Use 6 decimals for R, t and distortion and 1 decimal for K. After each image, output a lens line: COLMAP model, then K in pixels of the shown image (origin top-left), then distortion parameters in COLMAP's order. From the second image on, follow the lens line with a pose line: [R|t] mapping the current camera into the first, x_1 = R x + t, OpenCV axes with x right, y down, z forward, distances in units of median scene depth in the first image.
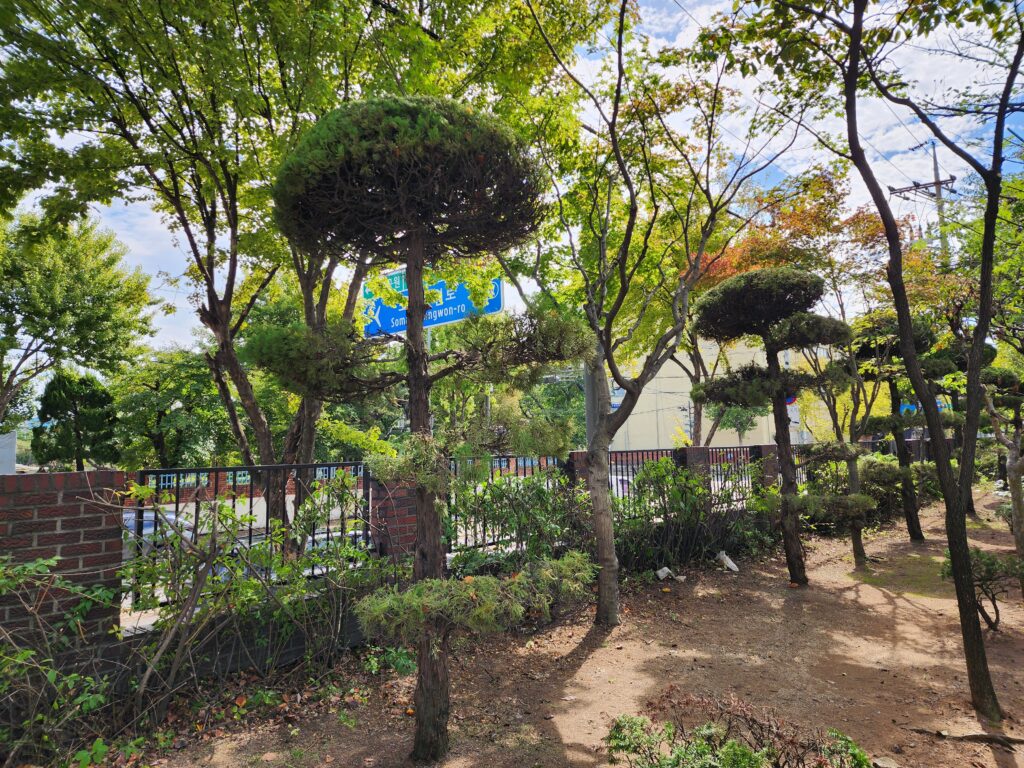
lens RADIAL K [[681.4, 0, 512.0], [0, 681.4, 384.0], [0, 0, 1]] dist [0.042878, 0.000505]
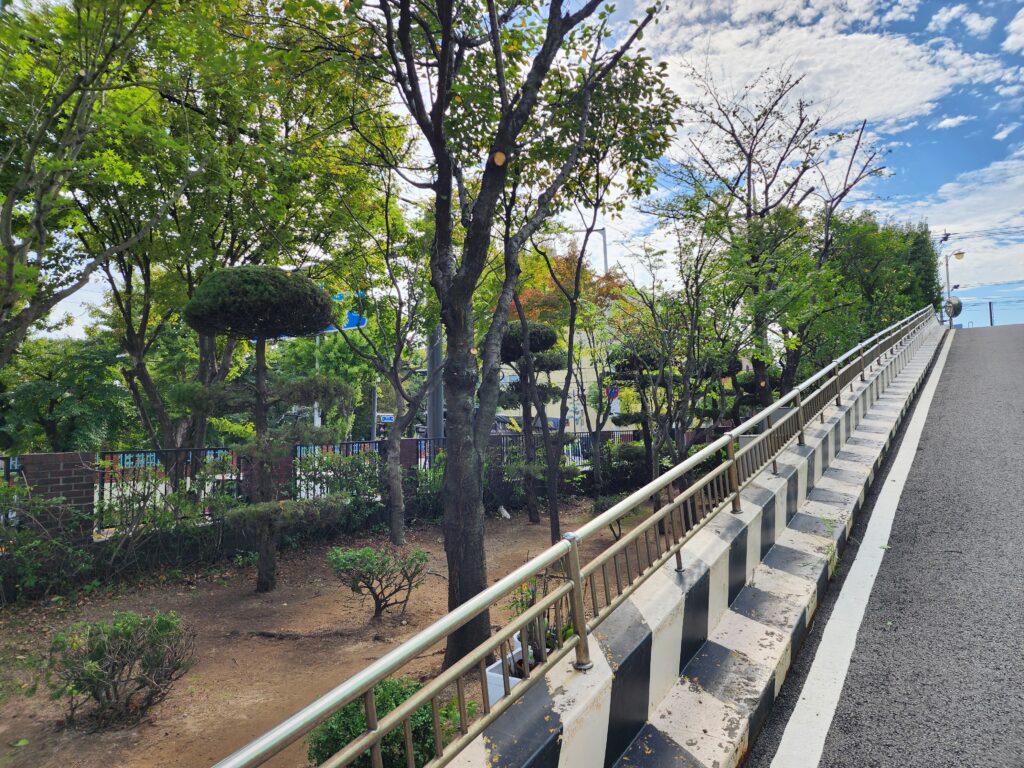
lens RADIAL K [[612.2, 0, 512.0], [0, 612.2, 384.0], [0, 0, 1]] dist [-0.000238, -0.000504]
pose [[0.983355, 0.014127, 0.181147, 0.098666], [-0.016519, 0.999795, 0.011702, -0.039989], [-0.180945, -0.014500, 0.983386, -0.340544]]
